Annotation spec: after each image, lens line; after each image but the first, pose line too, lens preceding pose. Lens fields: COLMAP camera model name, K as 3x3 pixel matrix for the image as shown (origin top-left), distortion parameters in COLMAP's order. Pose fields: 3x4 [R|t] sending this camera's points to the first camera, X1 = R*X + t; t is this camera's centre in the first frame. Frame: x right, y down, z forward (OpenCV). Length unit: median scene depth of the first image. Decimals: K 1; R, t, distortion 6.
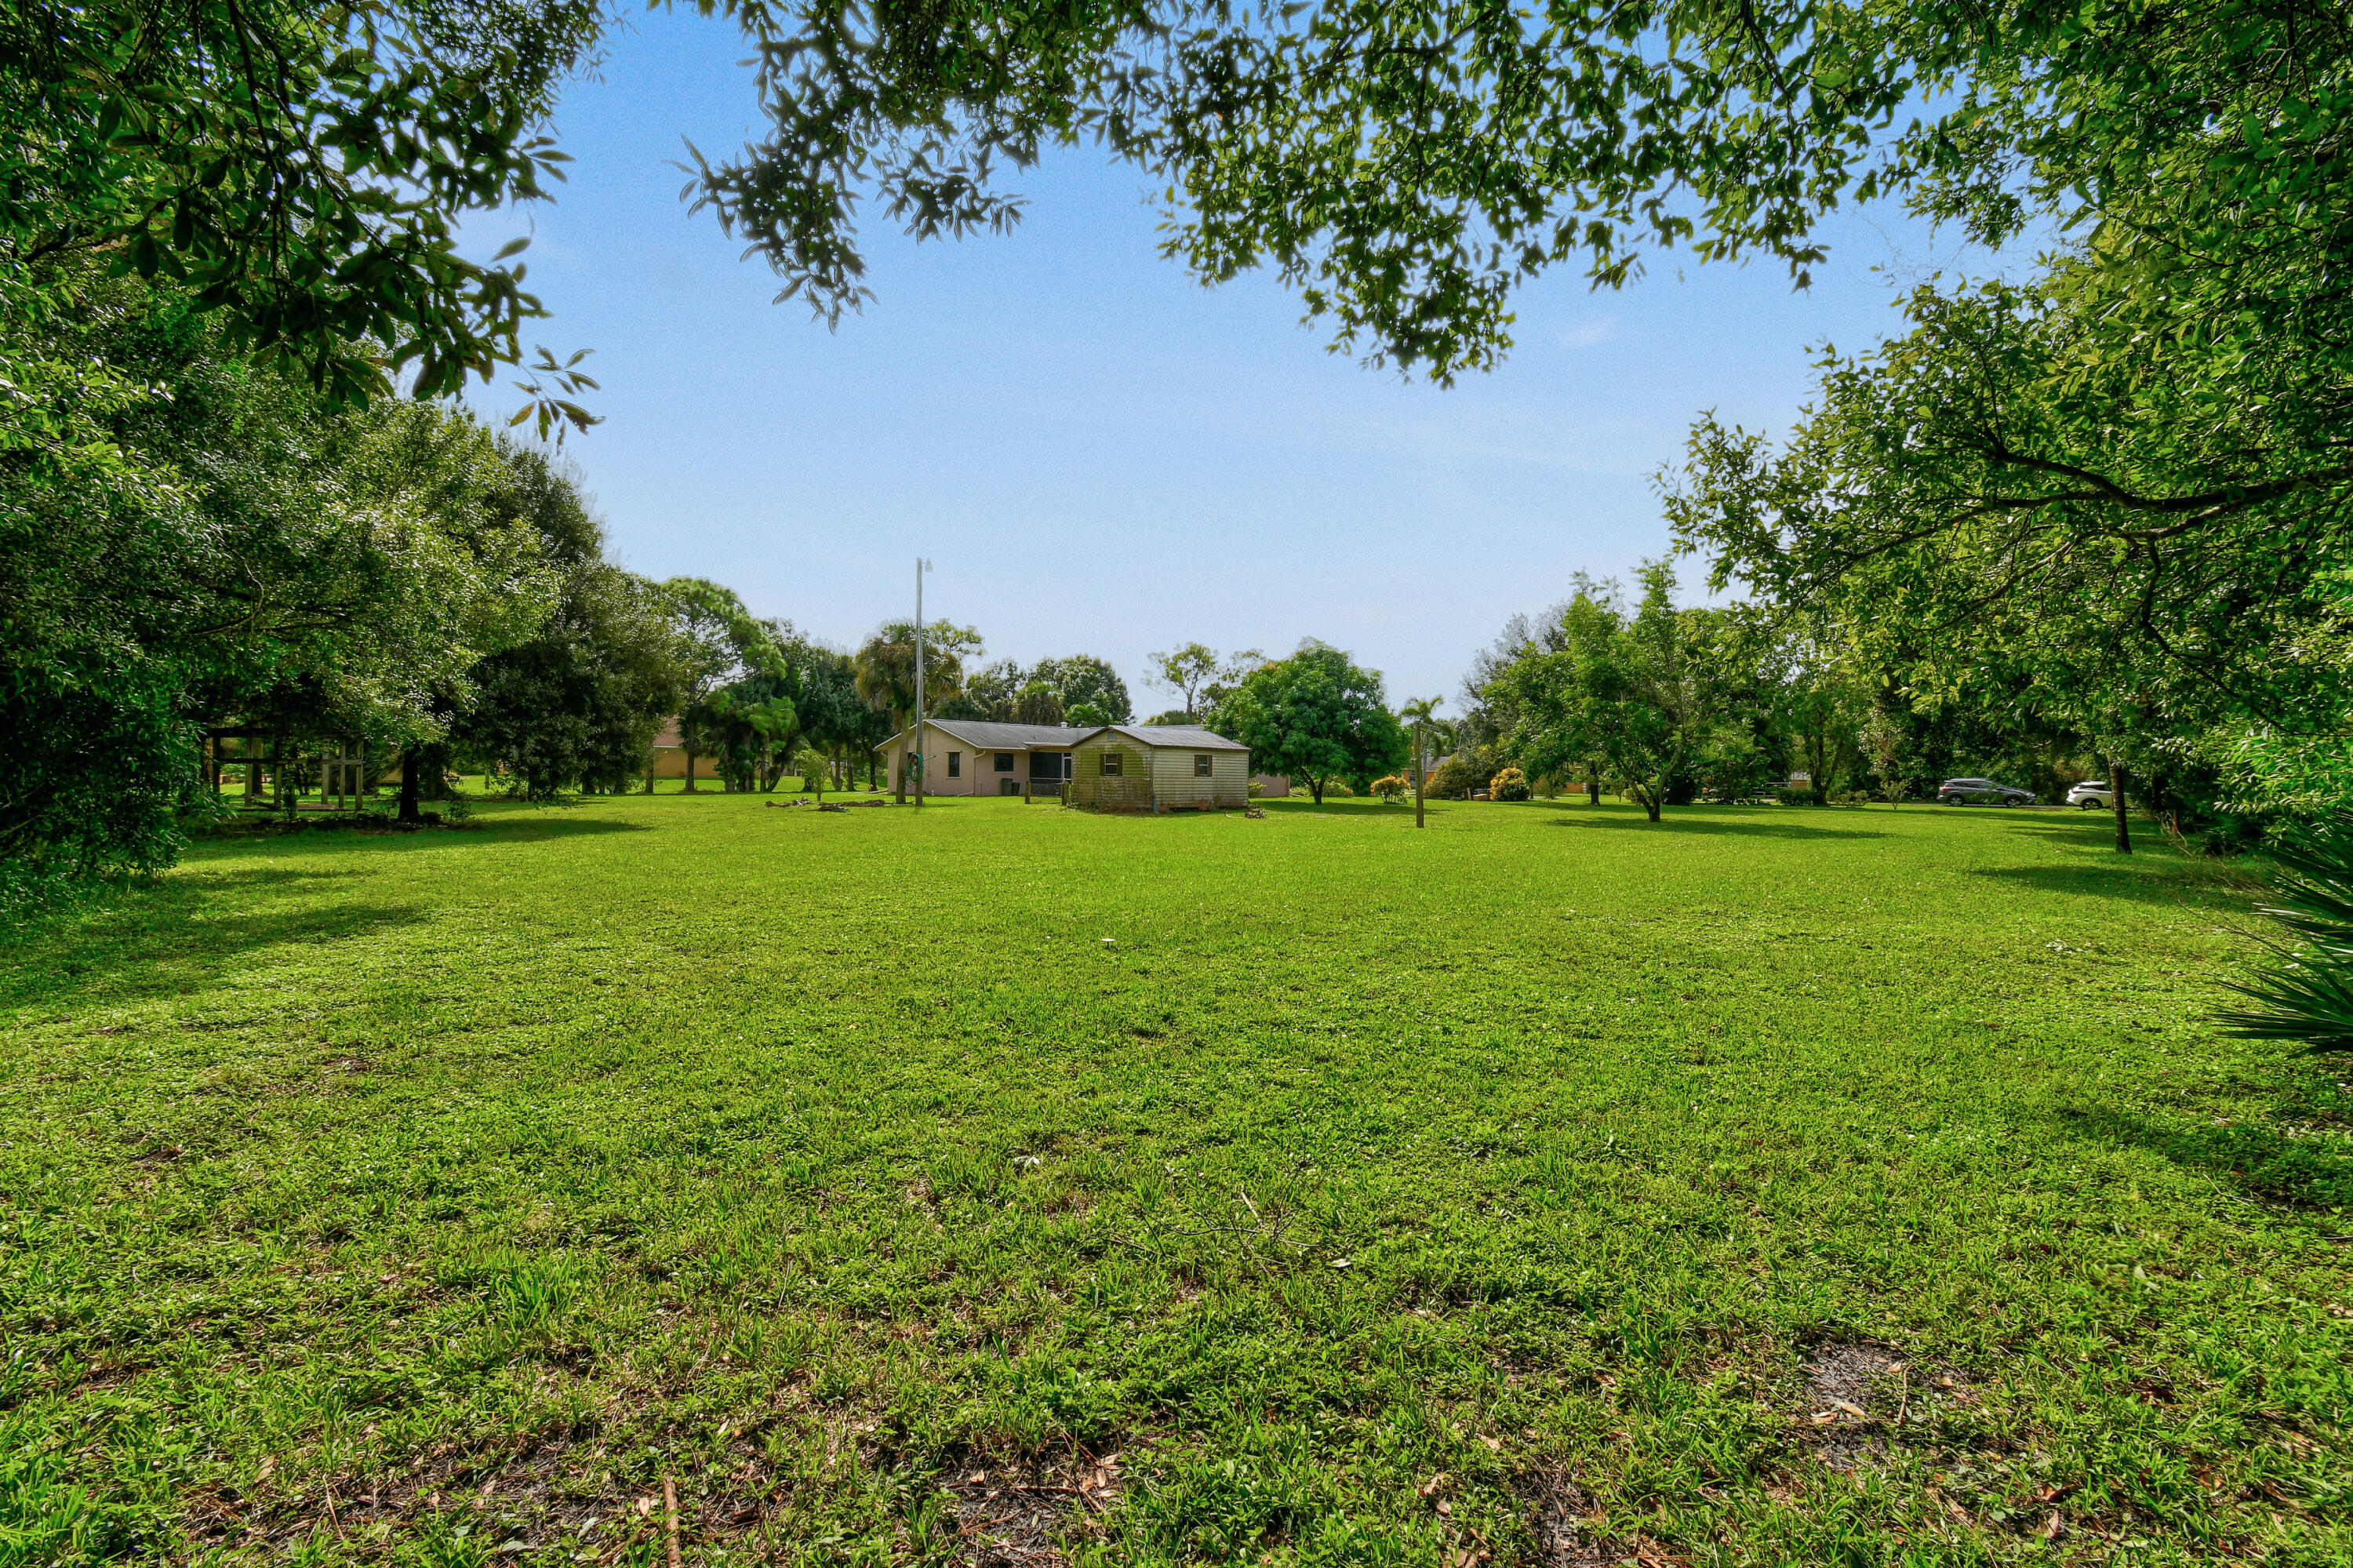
lens RADIAL K [[1029.7, 0, 1176.5], [0, 1029.7, 784.0], [0, 0, 1]] dist [0.000076, 0.000625]
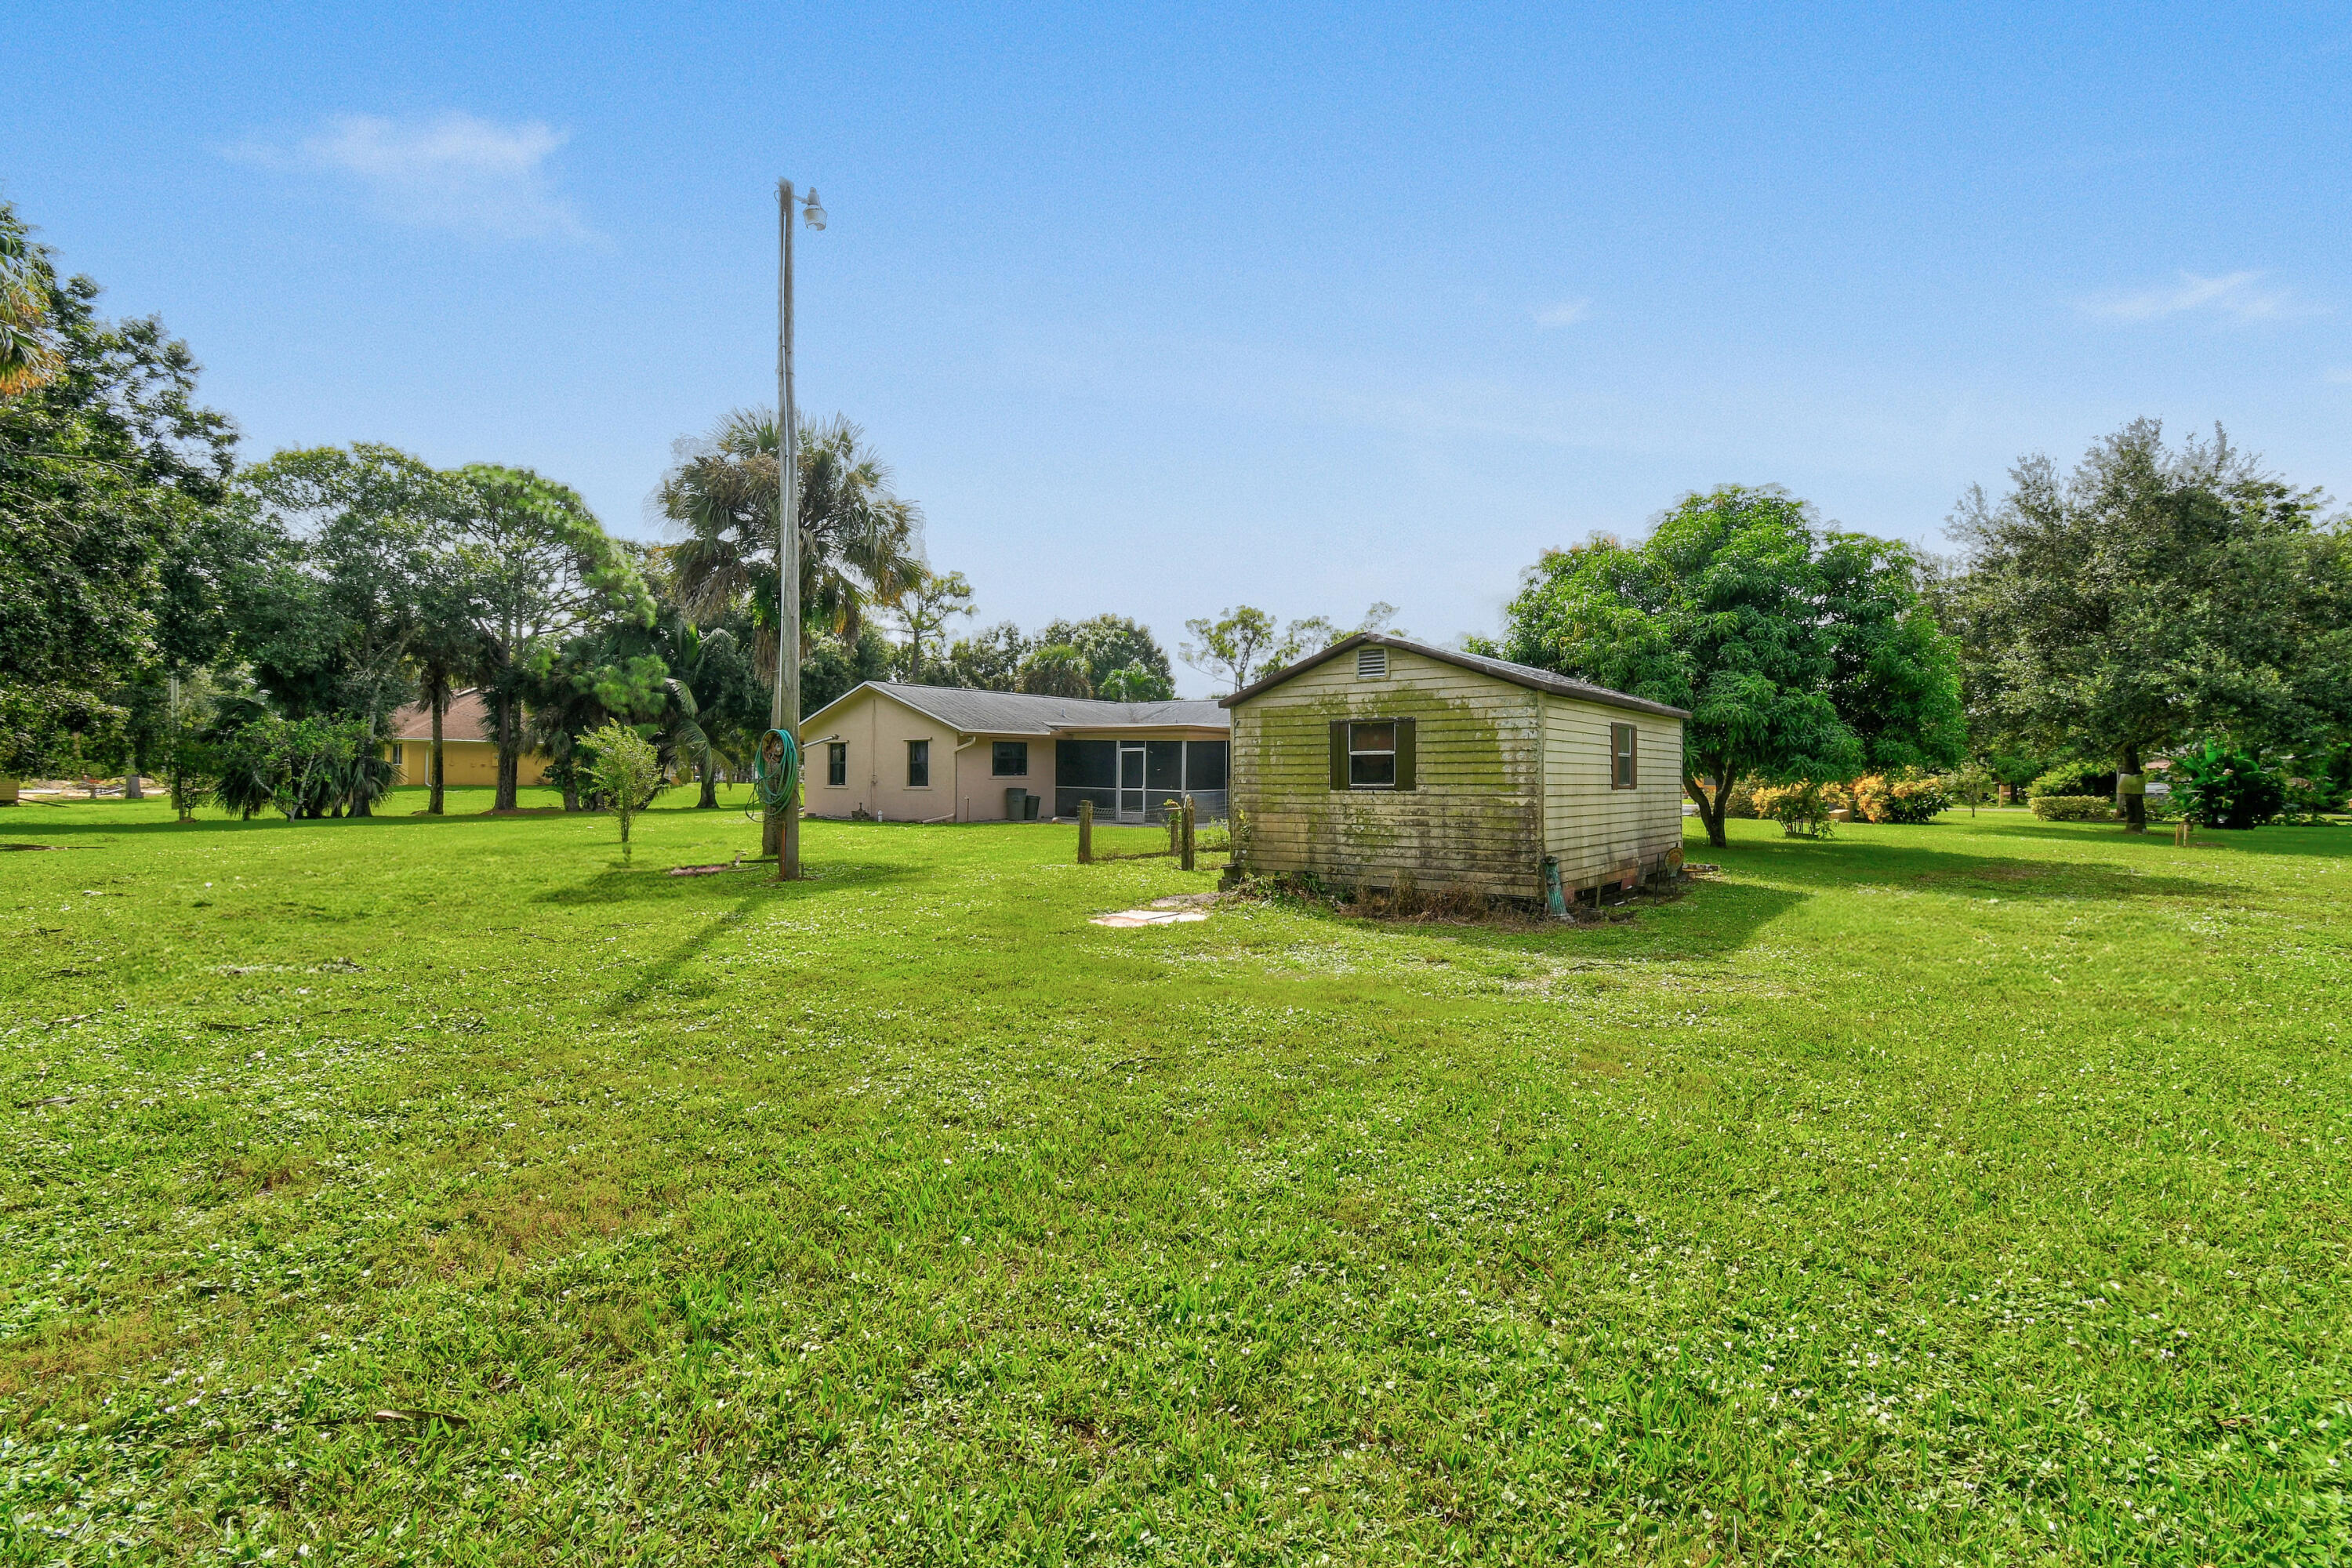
lens RADIAL K [[1044.0, 0, 1176.0], [0, 1044.0, 784.0], [0, 0, 1]] dist [-0.000591, 0.000085]
pose [[0.999976, -0.006282, 0.002846, -0.052754], [0.006285, 0.999980, -0.001063, -0.004192], [-0.002839, 0.001081, 0.999995, 0.292717]]
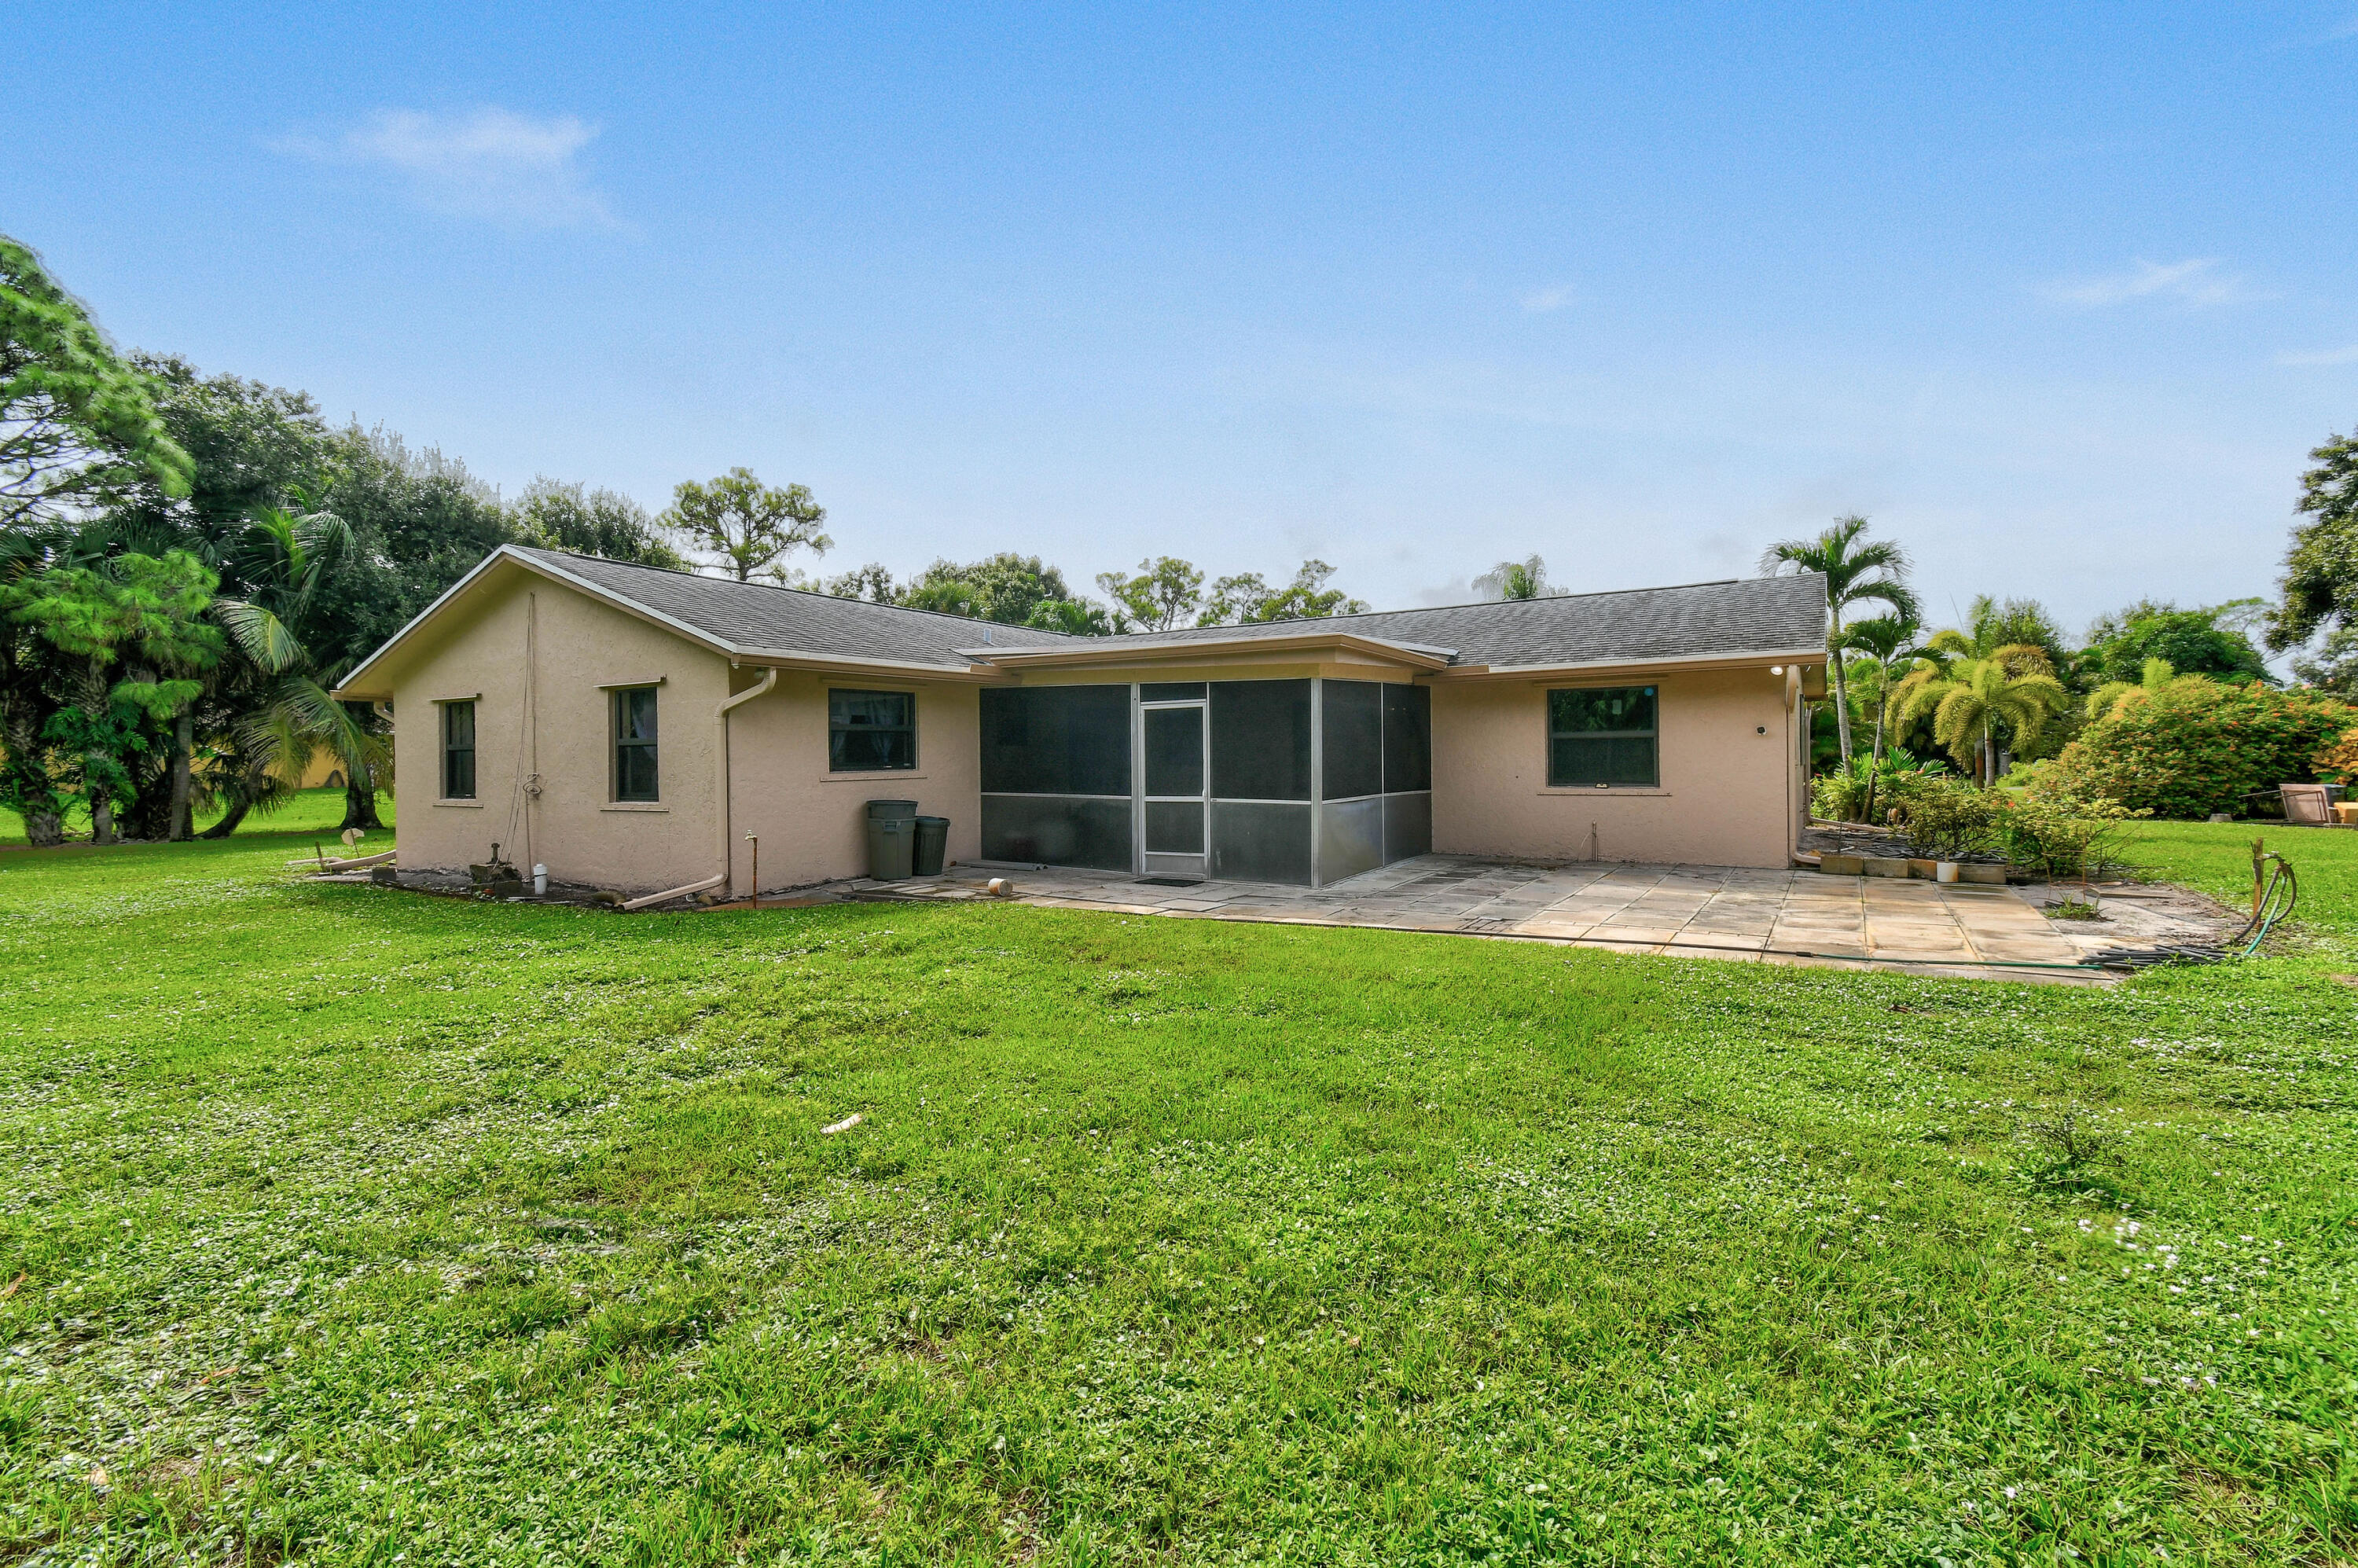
lens RADIAL K [[1031.8, 0, 1179.0], [0, 1031.8, 784.0], [0, 0, 1]] dist [0.000076, 0.000625]
pose [[0.991910, -0.022833, 0.124870, -0.083012], [0.021213, 0.999673, 0.014283, -0.006994], [-0.125156, -0.011519, 0.992070, 0.493336]]
